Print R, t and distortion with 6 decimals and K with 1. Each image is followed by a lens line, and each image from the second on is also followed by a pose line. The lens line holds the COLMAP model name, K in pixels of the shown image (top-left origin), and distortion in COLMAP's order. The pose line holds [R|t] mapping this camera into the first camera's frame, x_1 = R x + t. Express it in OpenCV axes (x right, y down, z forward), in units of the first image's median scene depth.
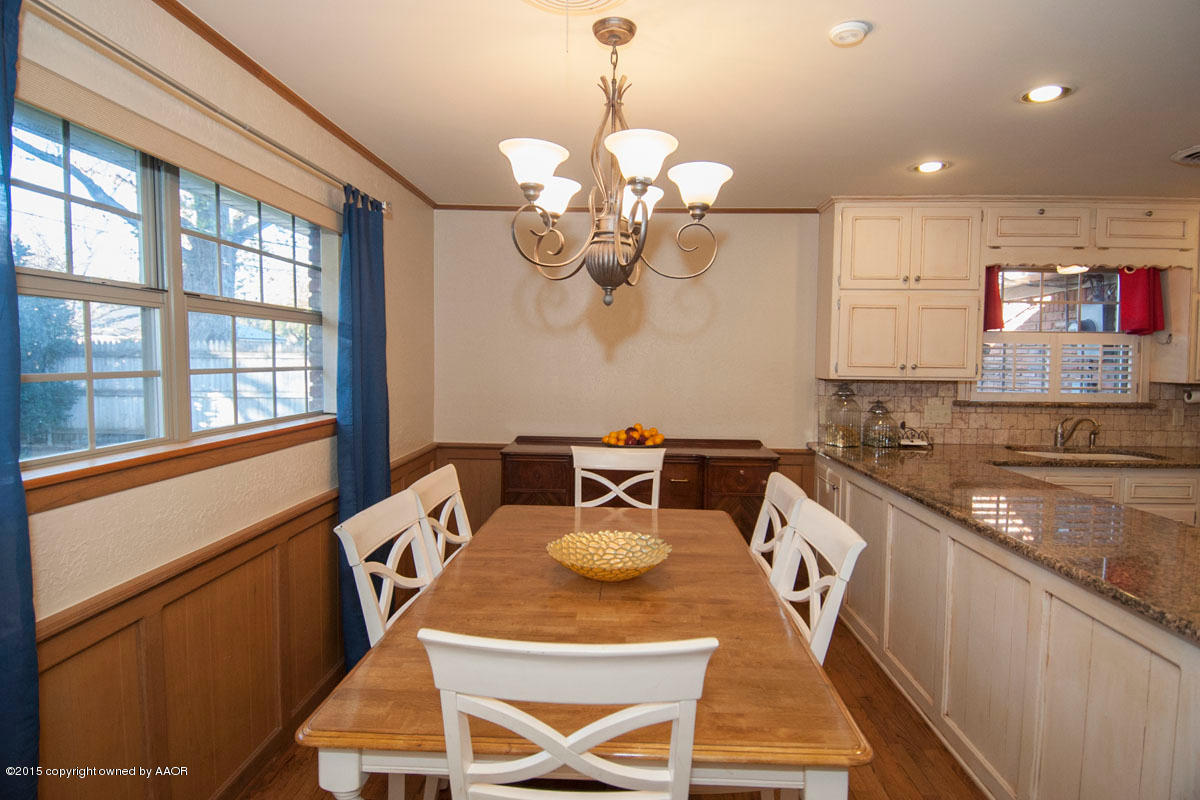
lens RADIAL K [[636.4, 0, 607.5], [0, 636.4, 386.1], [0, 0, 1]] dist [0.054894, -0.061422]
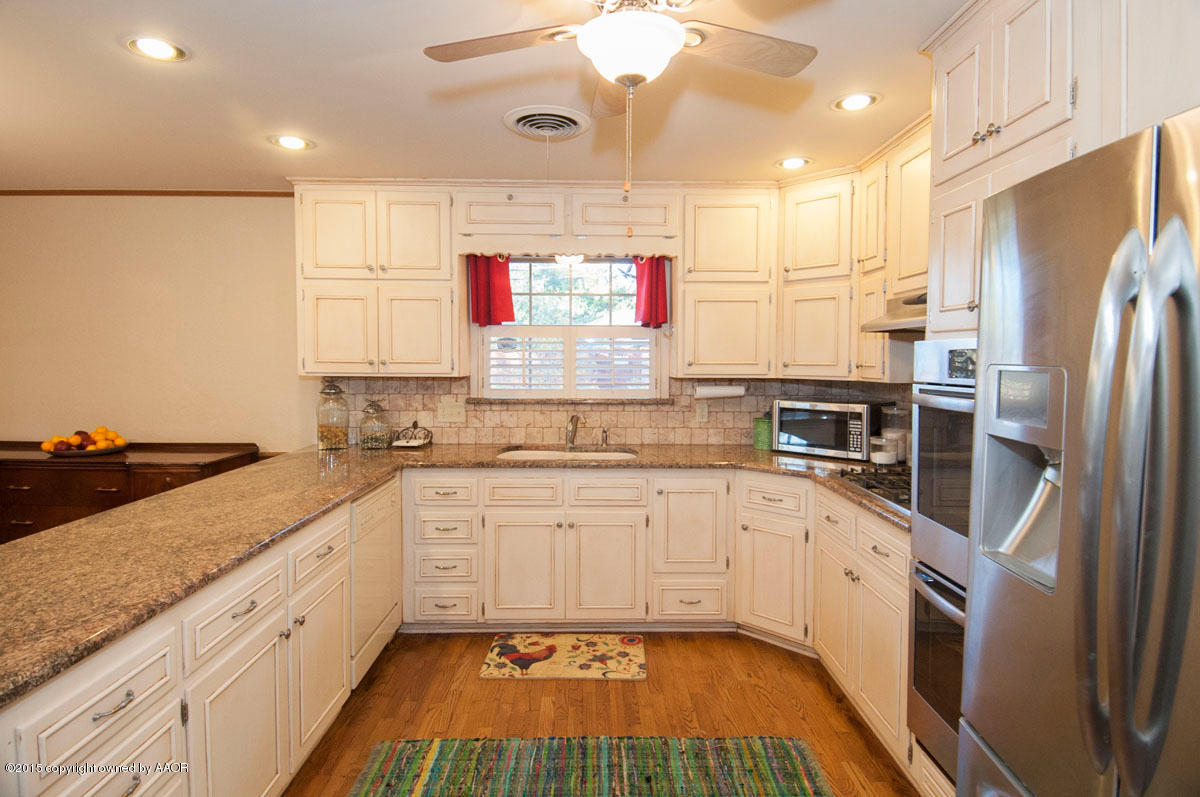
lens RADIAL K [[636.4, 0, 602.0], [0, 636.4, 382.7], [0, 0, 1]] dist [0.060808, -0.067980]
pose [[0.999064, -0.007371, 0.042616, 0.744202], [0.007610, 0.999956, -0.005446, 0.007020], [-0.042574, 0.005766, 0.999077, 0.056493]]
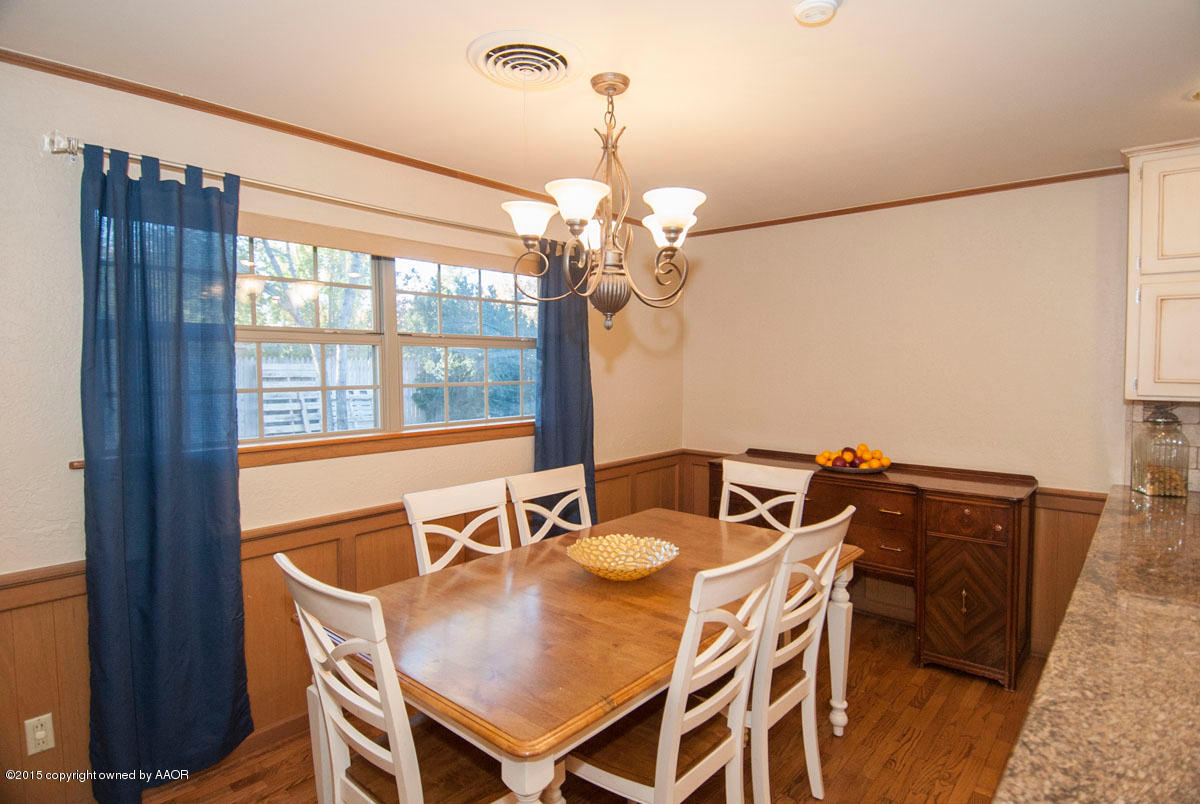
lens RADIAL K [[644.7, 0, 626.1], [0, 644.7, 388.4], [0, 0, 1]] dist [0.085789, -0.065363]
pose [[0.796564, 0.009928, -0.604472, 0.351705], [-0.017543, 0.999824, -0.006695, -0.008623], [0.604299, 0.015937, 0.796598, 0.059691]]
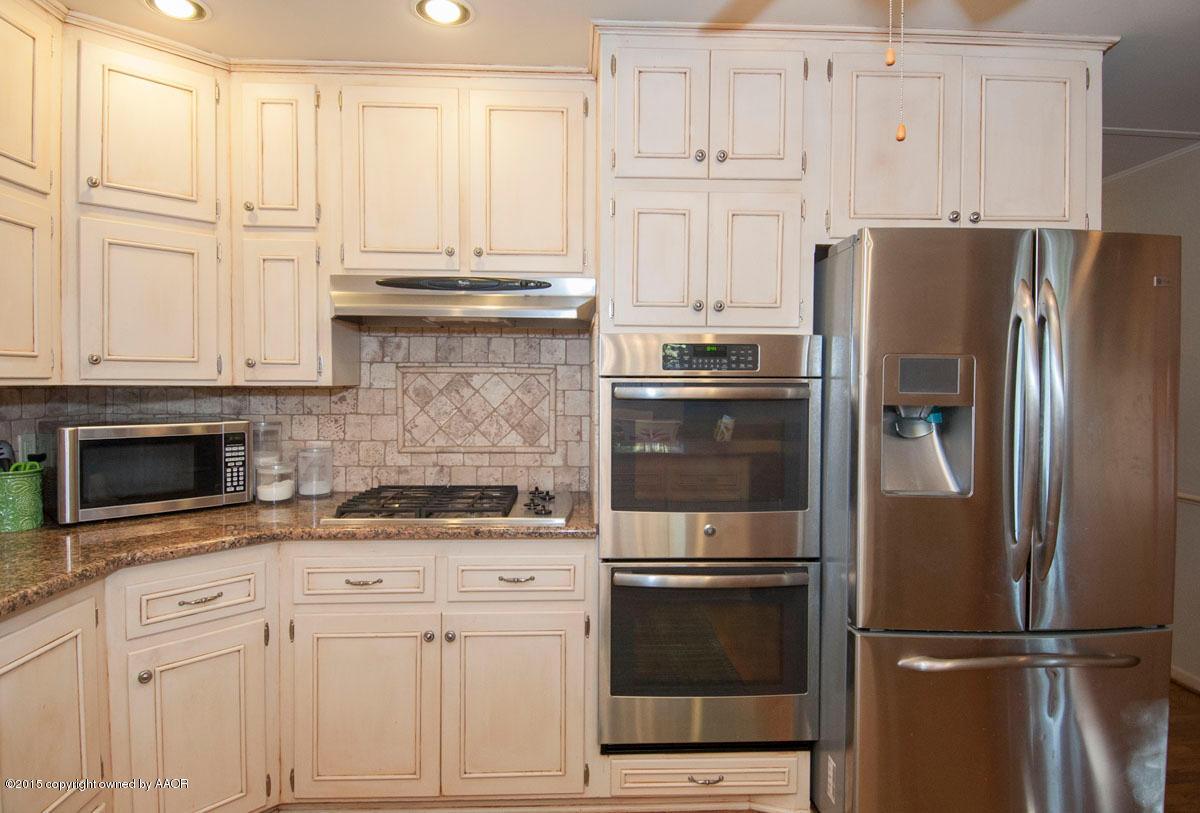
lens RADIAL K [[650.8, 0, 597.9], [0, 650.8, 396.6], [0, 0, 1]] dist [0.043080, -0.052545]
pose [[-0.071233, -0.033859, 0.996885, 0.517368], [0.037362, 0.998632, 0.036588, 0.002888], [-0.996760, 0.039851, -0.069870, 0.609995]]
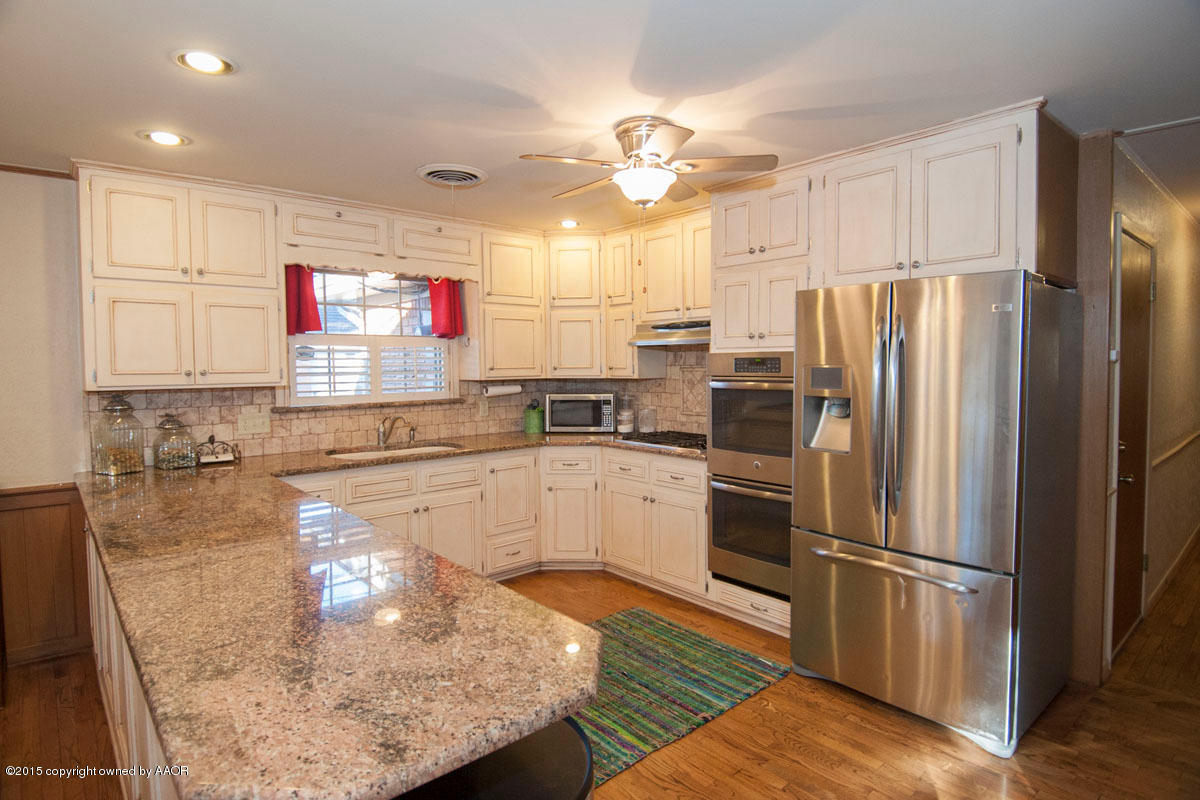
lens RADIAL K [[636.4, 0, 607.5], [0, 636.4, 386.1], [0, 0, 1]] dist [0.054894, -0.061422]
pose [[0.729106, -0.042370, 0.683088, 0.276031], [0.045471, 0.998875, 0.013424, 0.001293], [-0.682888, 0.021273, 0.730213, -0.010454]]
